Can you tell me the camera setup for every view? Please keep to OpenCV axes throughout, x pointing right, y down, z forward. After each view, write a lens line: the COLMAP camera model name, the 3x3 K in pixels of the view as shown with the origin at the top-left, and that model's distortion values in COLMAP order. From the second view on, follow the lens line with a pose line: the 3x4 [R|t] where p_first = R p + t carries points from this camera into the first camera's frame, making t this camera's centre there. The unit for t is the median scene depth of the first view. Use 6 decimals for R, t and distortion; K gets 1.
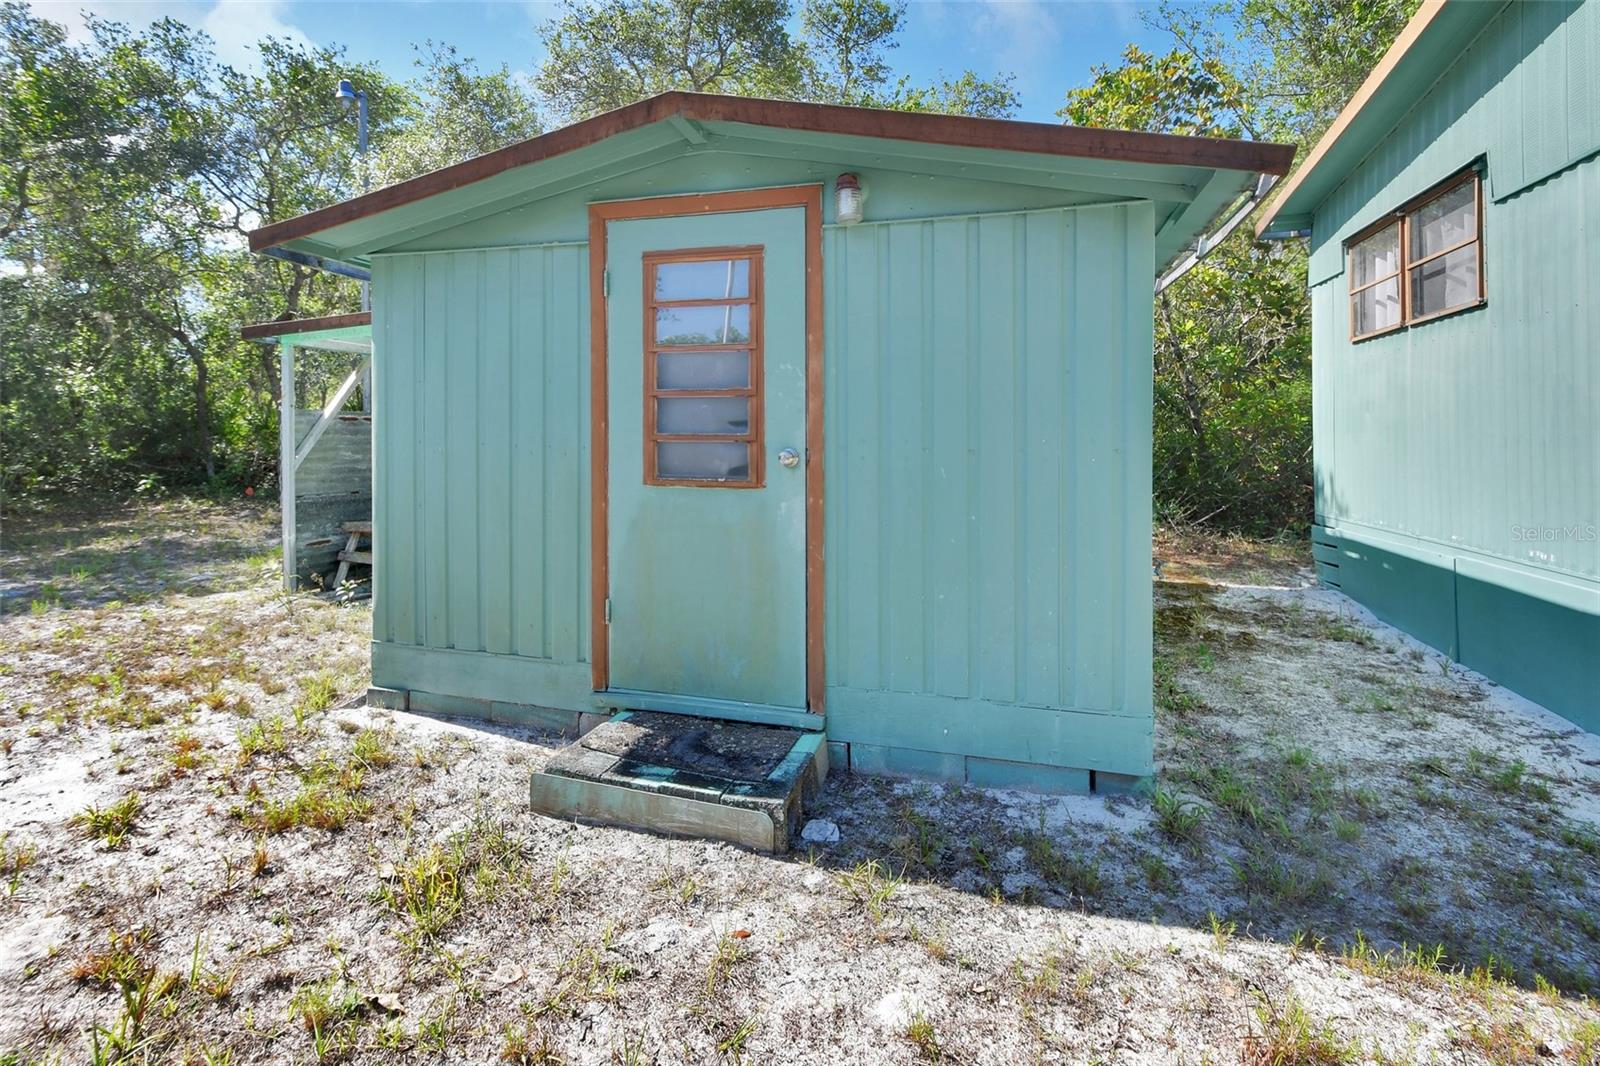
lens RADIAL K [[779.8, 0, 794.3], [0, 779.8, 442.6], [0, 0, 1]] dist [0.003015, -0.000021]
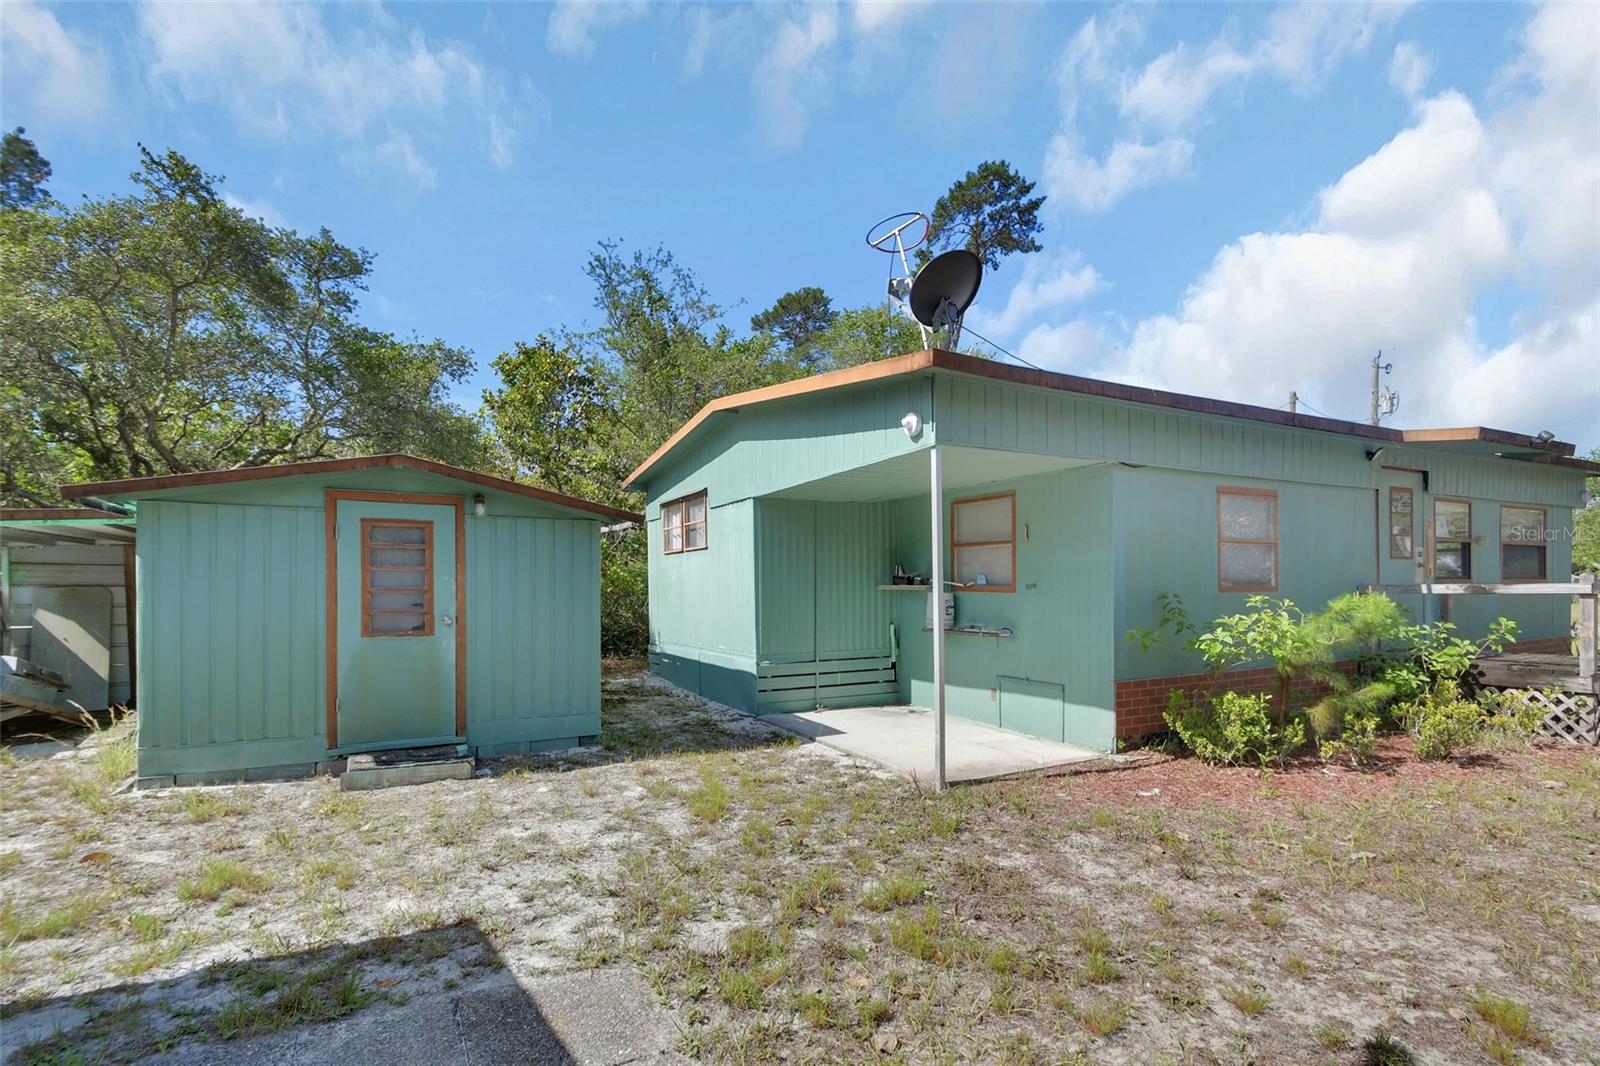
lens RADIAL K [[744.3, 0, 767.2], [0, 744.3, 580.0], [0, 0, 1]] dist [0.001881, 0.000099]
pose [[0.733007, 0.002428, 0.680216, -0.709574], [0.010464, 0.999835, -0.014844, -0.049442], [-0.680140, 0.017999, 0.732861, -1.047227]]
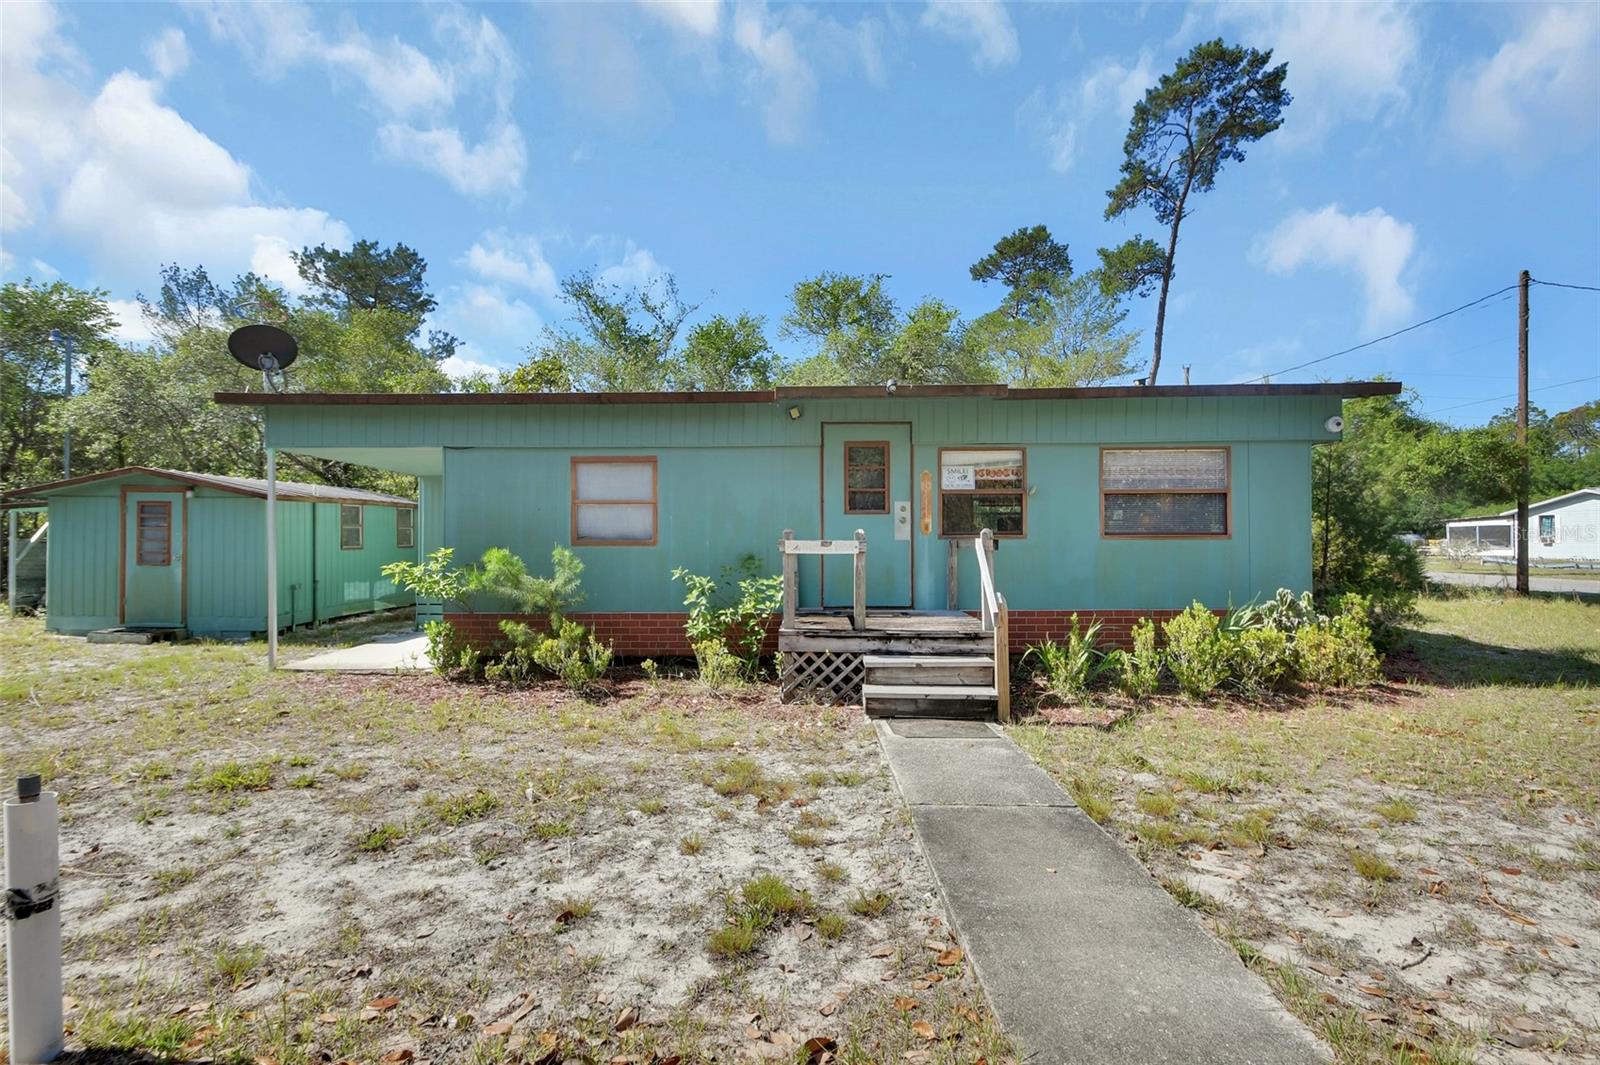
lens RADIAL K [[730.8, 0, 782.5], [0, 730.8, 537.6], [0, 0, 1]] dist [0.030584, -0.018353]
pose [[0.970400, 0.001926, 0.241494, 1.859027], [0.000901, 0.999932, -0.011594, -0.032404], [-0.241500, 0.011468, 0.970333, -3.011831]]
